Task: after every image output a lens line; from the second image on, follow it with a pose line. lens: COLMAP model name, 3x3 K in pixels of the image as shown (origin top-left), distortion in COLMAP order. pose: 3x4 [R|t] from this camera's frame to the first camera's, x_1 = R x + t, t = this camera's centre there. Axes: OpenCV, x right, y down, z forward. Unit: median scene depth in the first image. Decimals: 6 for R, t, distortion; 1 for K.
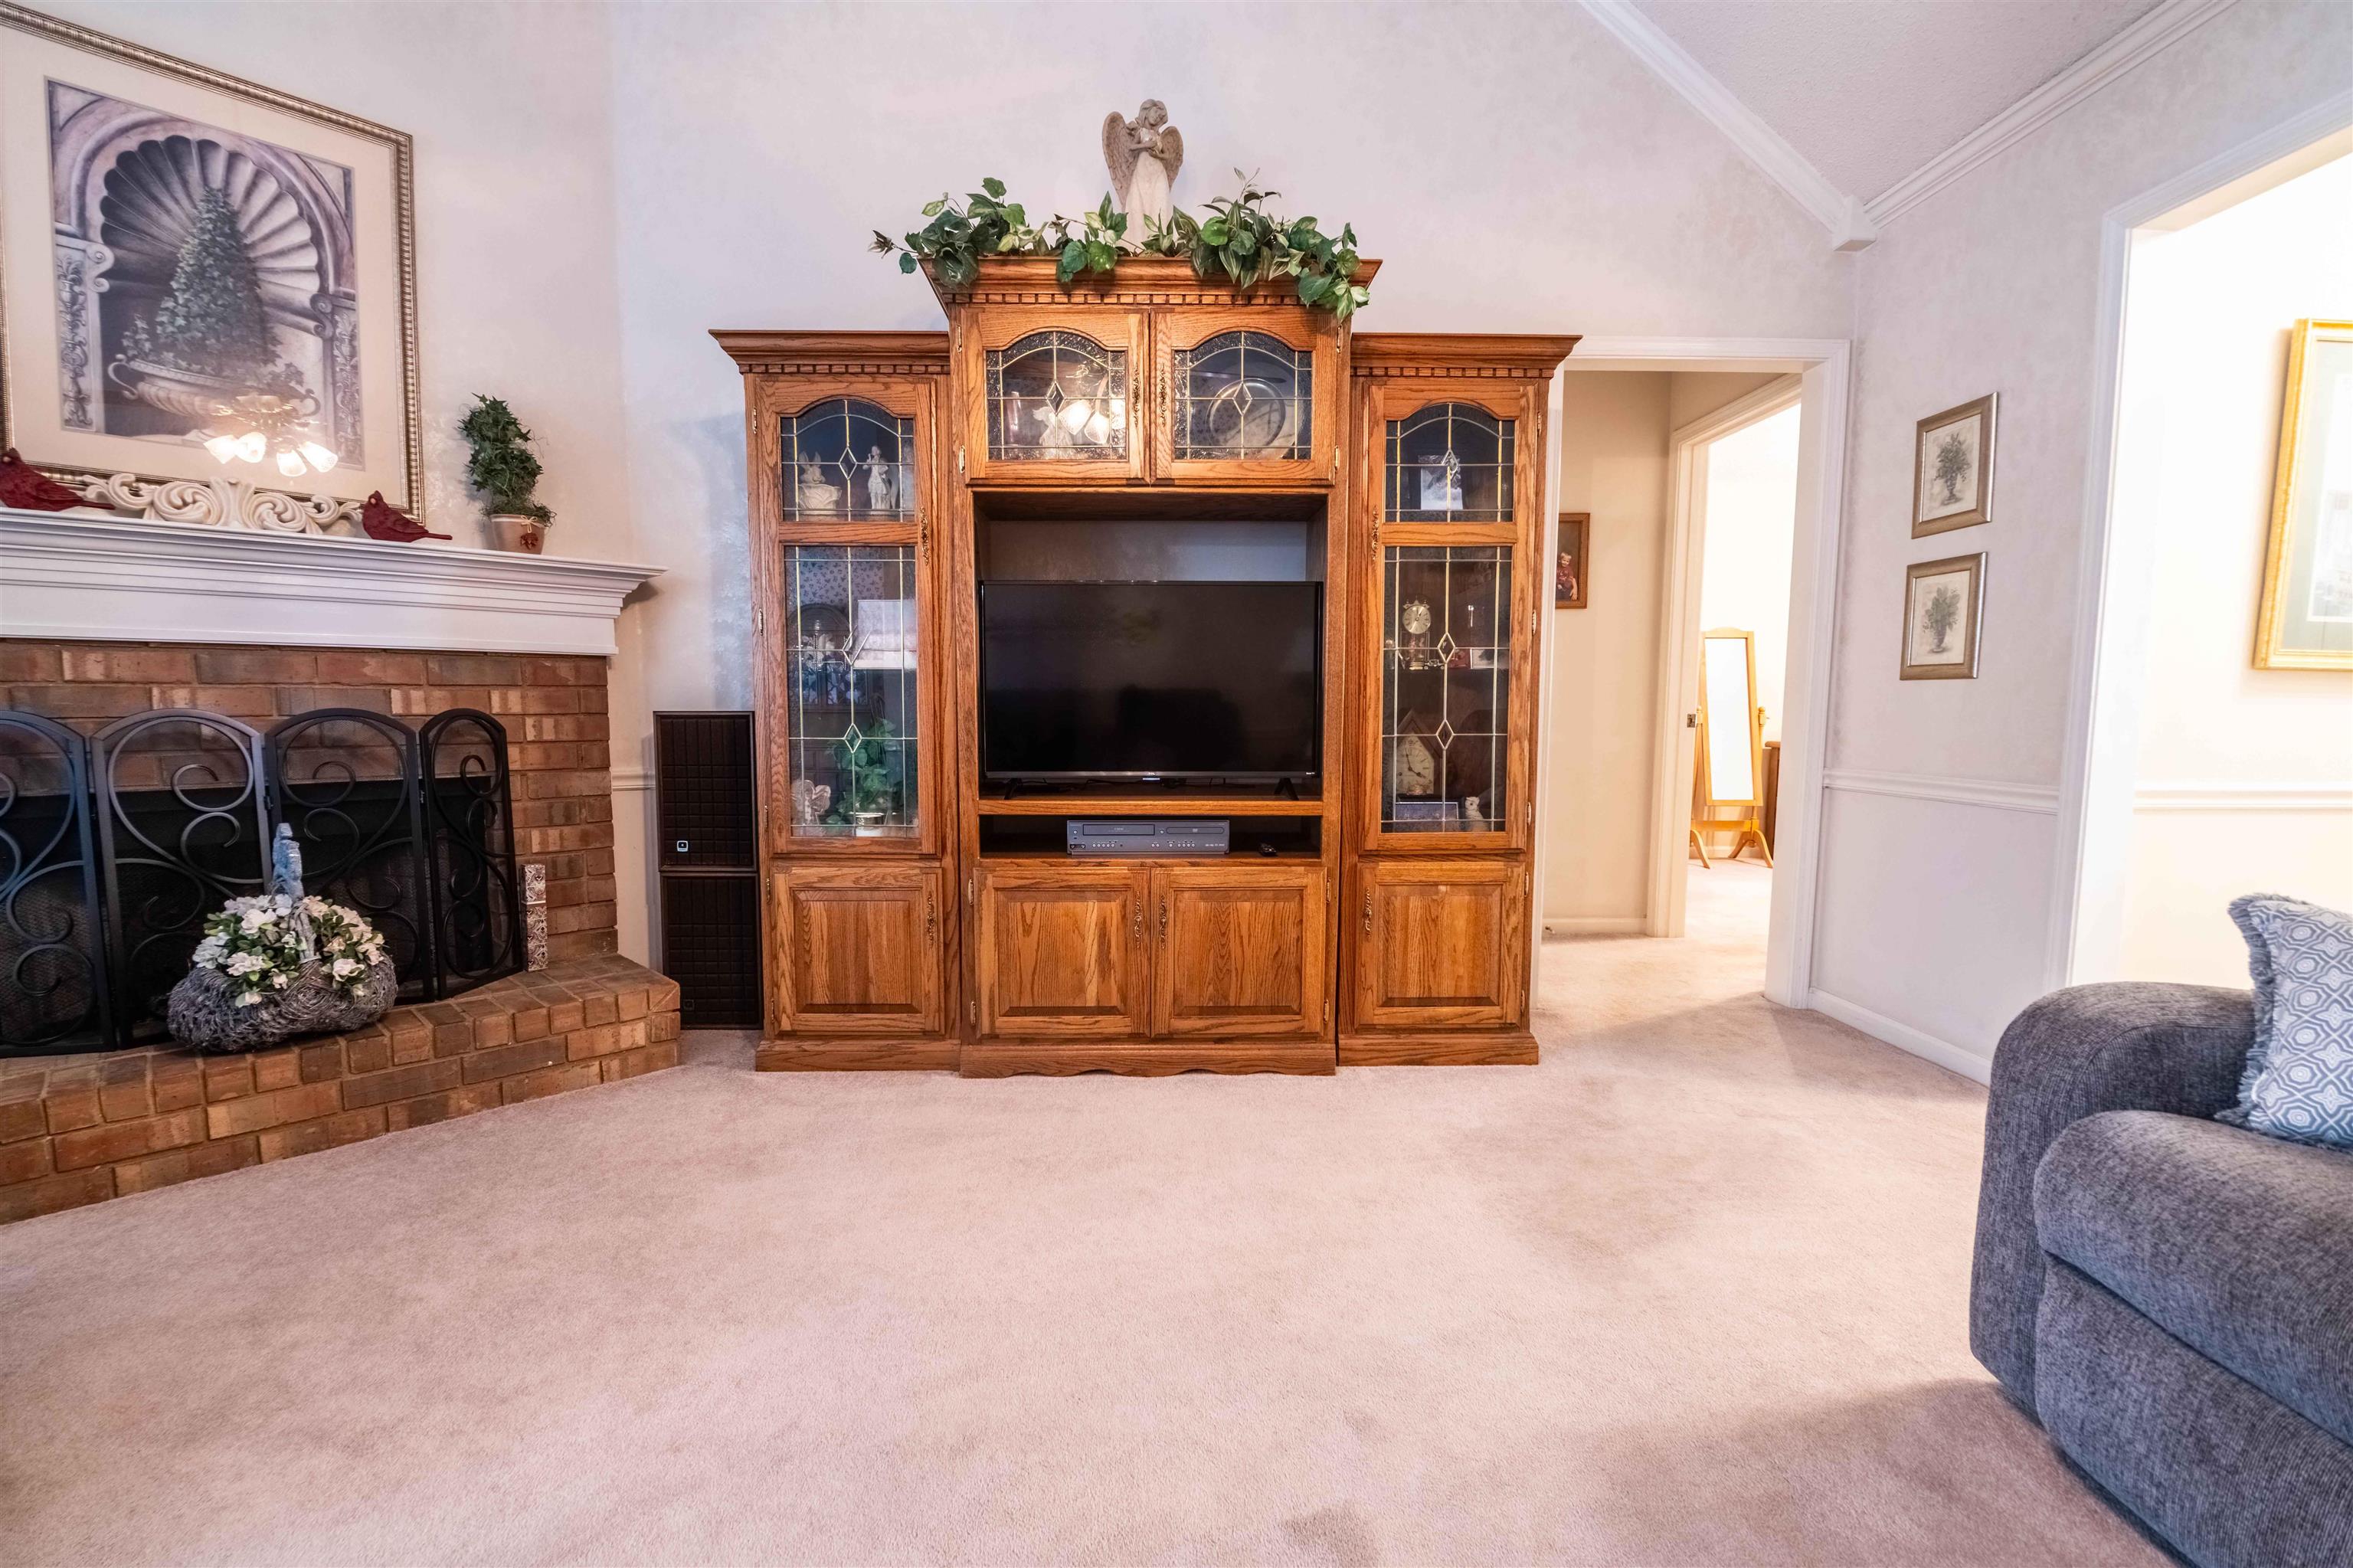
lens RADIAL K [[1047.0, 0, 1117.0], [0, 1047.0, 806.0], [0, 0, 1]] dist [-0.002194, -0.008201]
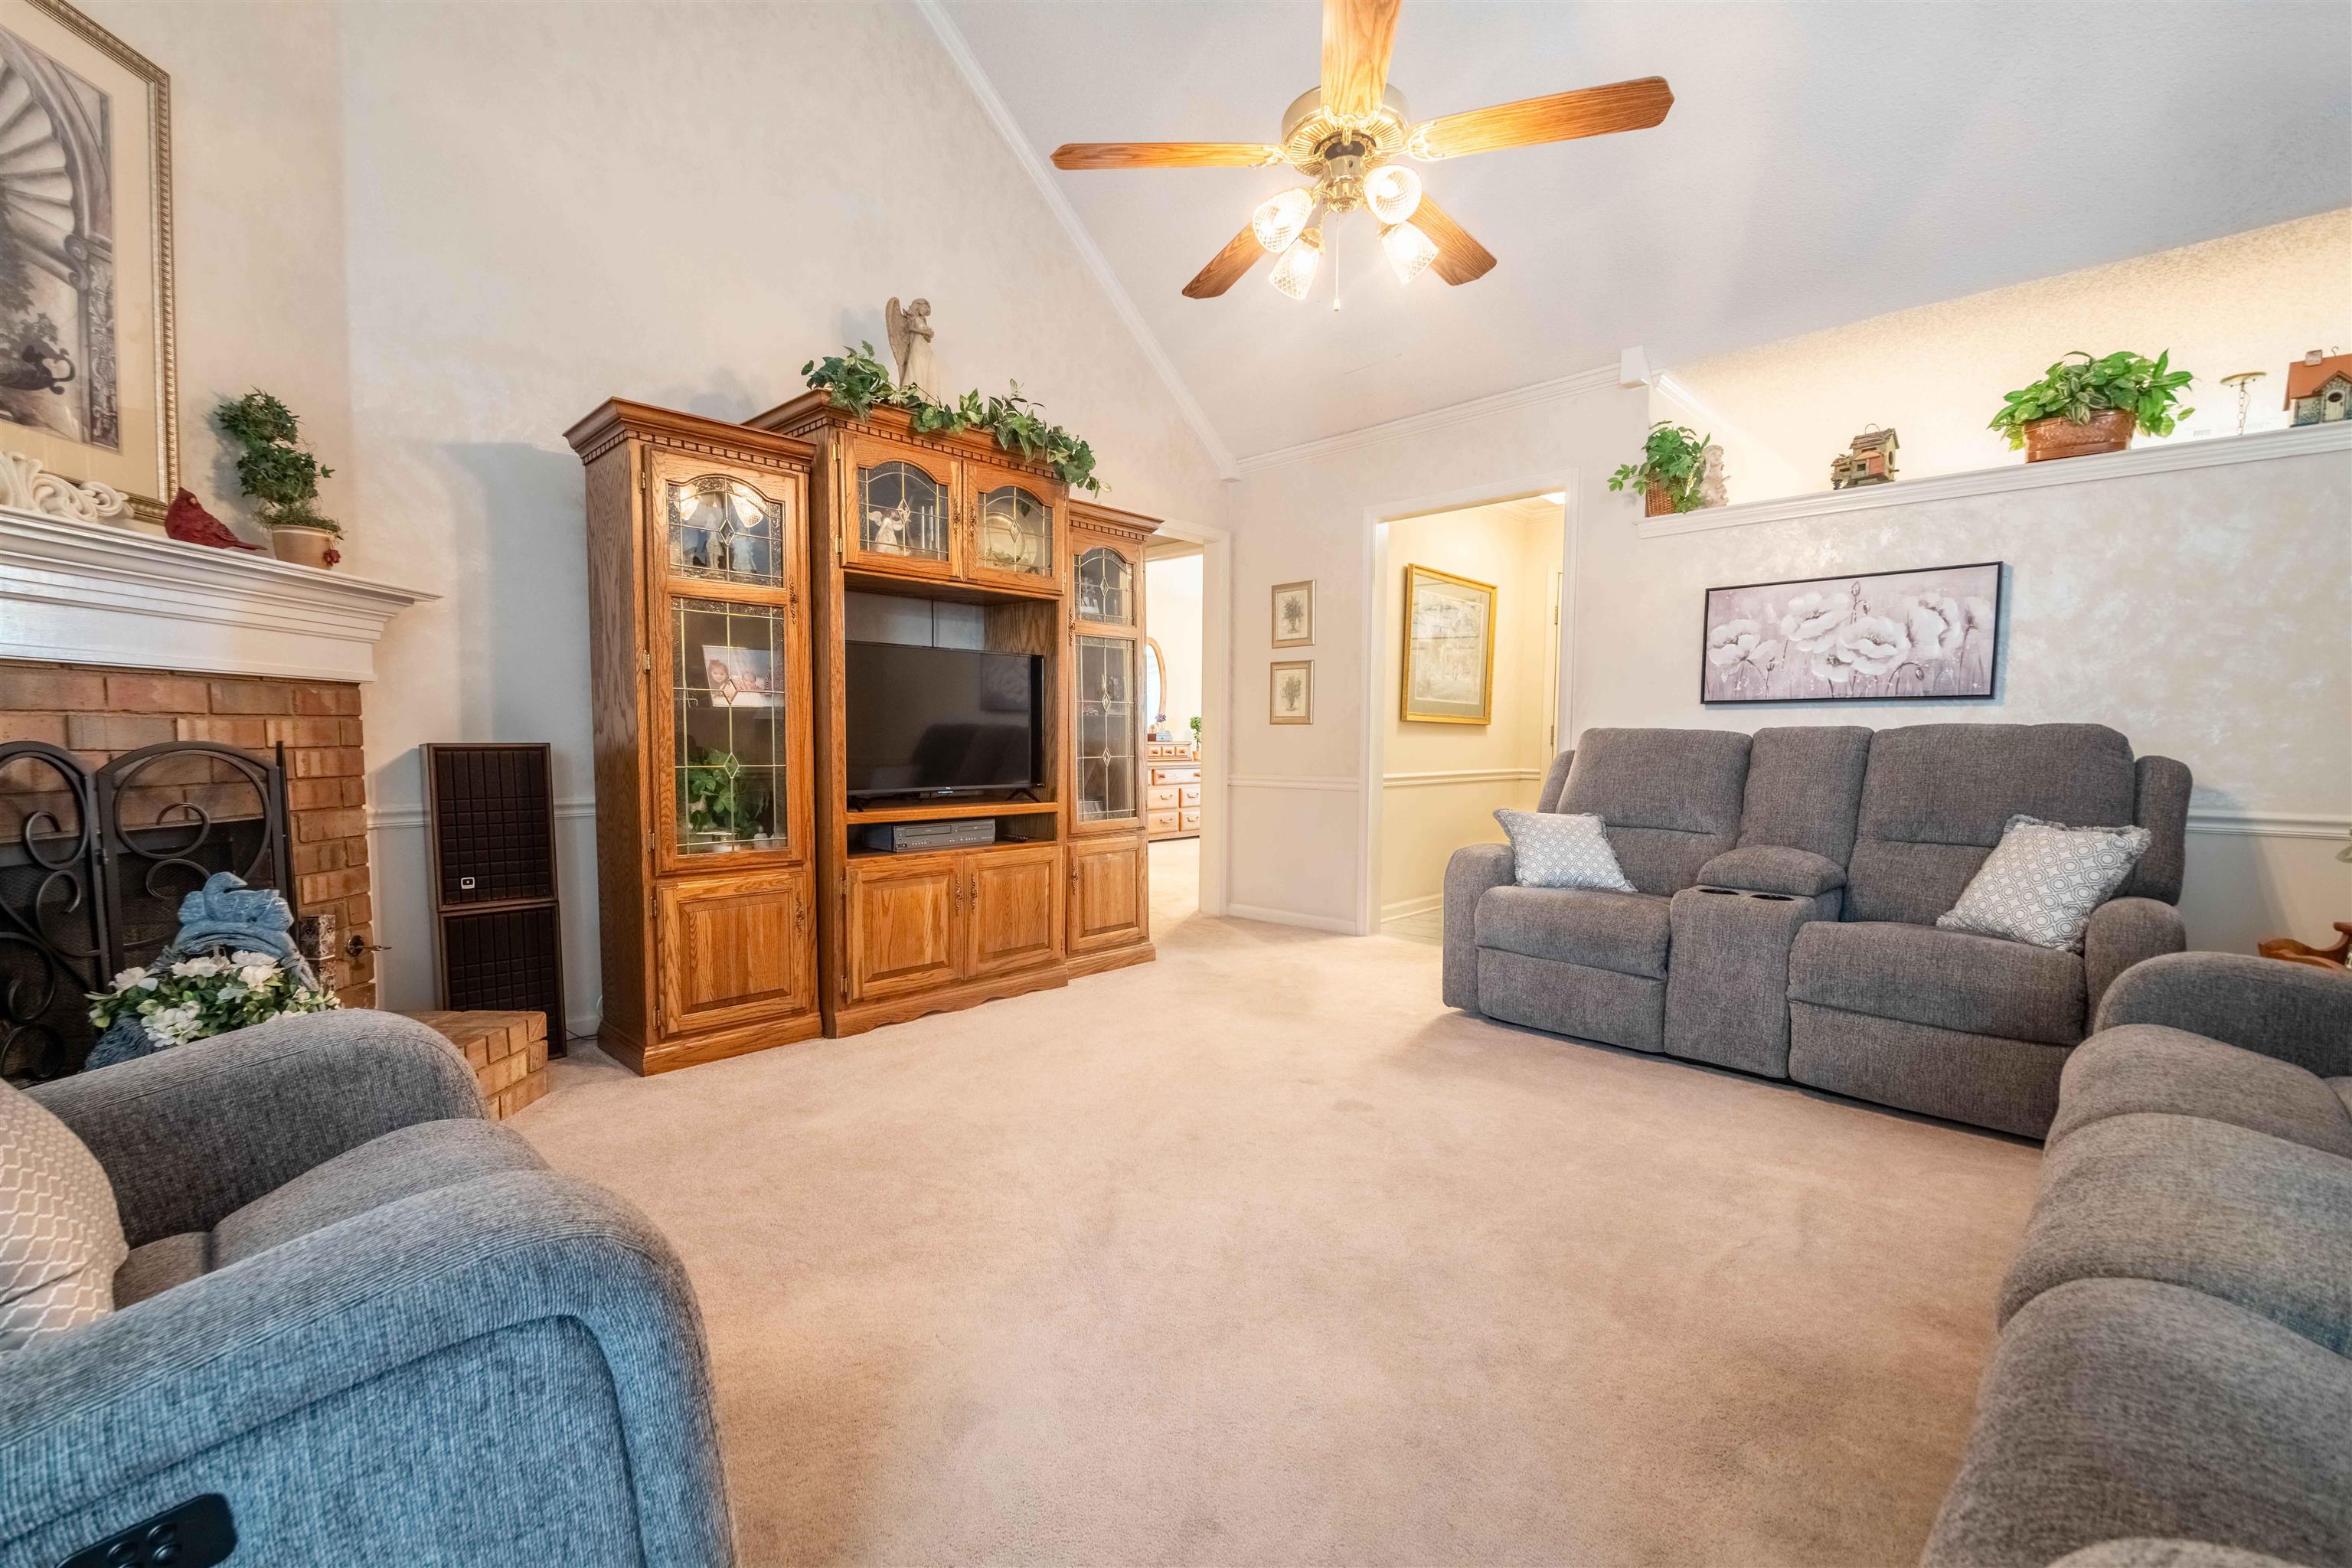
lens RADIAL K [[1004.8, 0, 1181.4], [0, 1004.8, 796.6], [0, 0, 1]] dist [-0.017839, -0.000114]
pose [[0.697816, -0.040470, 0.715133, -0.691951], [0.064807, 0.997875, -0.006767, 0.008731], [-0.713340, 0.051068, 0.698955, -0.128812]]
